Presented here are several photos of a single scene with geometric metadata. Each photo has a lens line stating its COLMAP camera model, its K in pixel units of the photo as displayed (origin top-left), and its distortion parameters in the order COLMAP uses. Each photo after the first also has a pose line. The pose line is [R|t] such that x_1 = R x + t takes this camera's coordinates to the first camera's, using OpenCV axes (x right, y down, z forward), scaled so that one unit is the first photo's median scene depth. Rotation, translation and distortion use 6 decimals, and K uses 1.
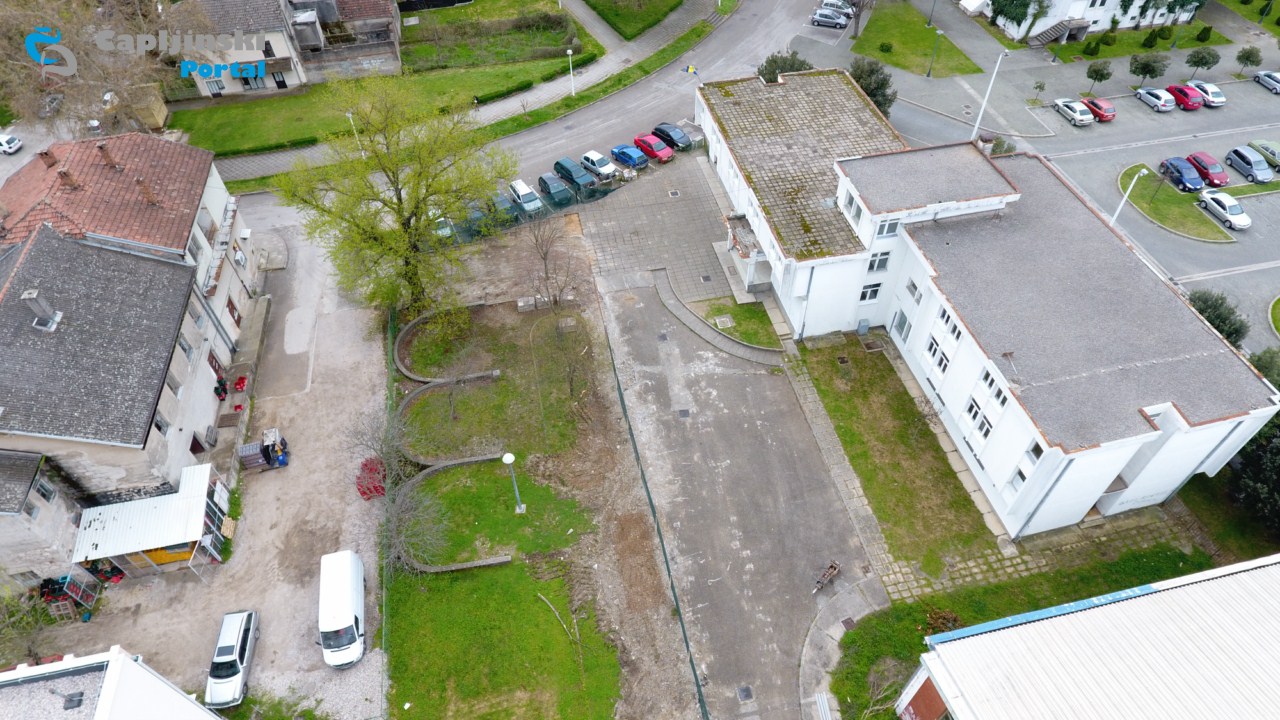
lens RADIAL K [[746.2, 0, 651.7], [0, 746.2, 358.1], [0, 0, 1]] dist [-0.009250, 0.002083]
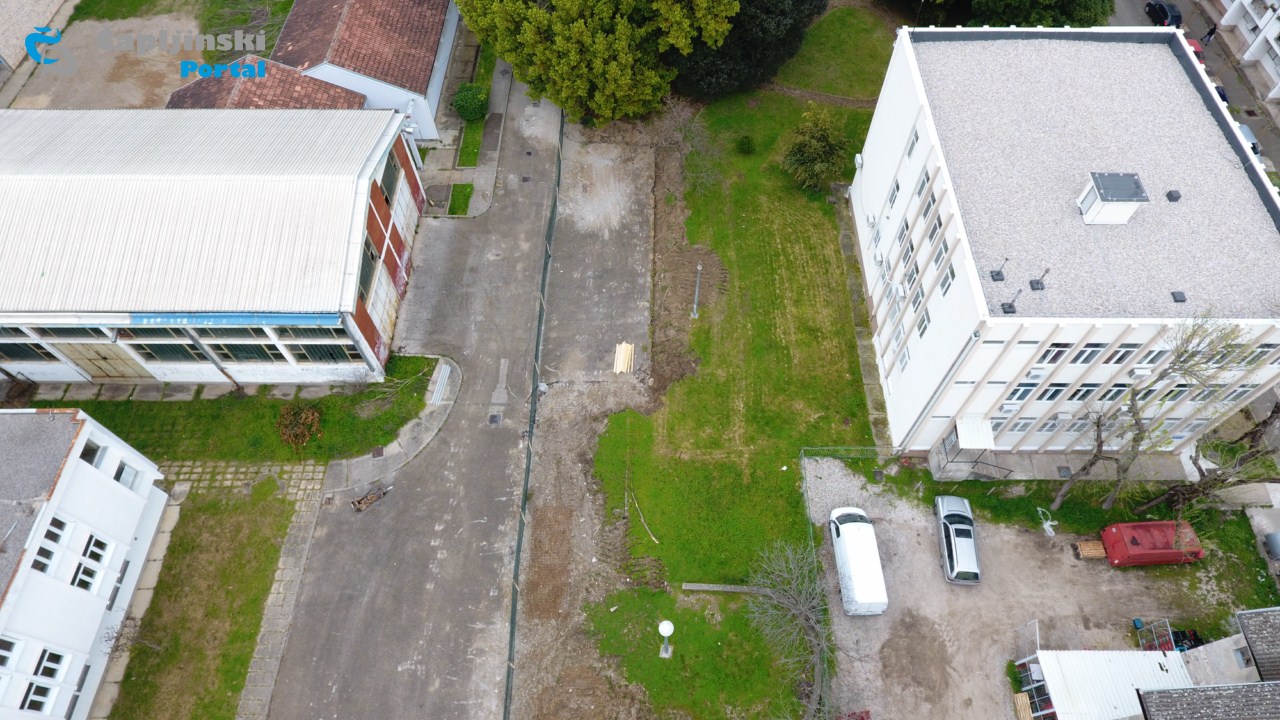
lens RADIAL K [[746.2, 0, 652.7], [0, 746.2, 357.3], [0, 0, 1]] dist [-0.009250, 0.002083]
pose [[-0.975871, -0.179118, 0.124867, -0.197862], [0.169164, -0.258646, 0.951045, -0.481333], [-0.138053, 0.949220, 0.282706, 0.441970]]
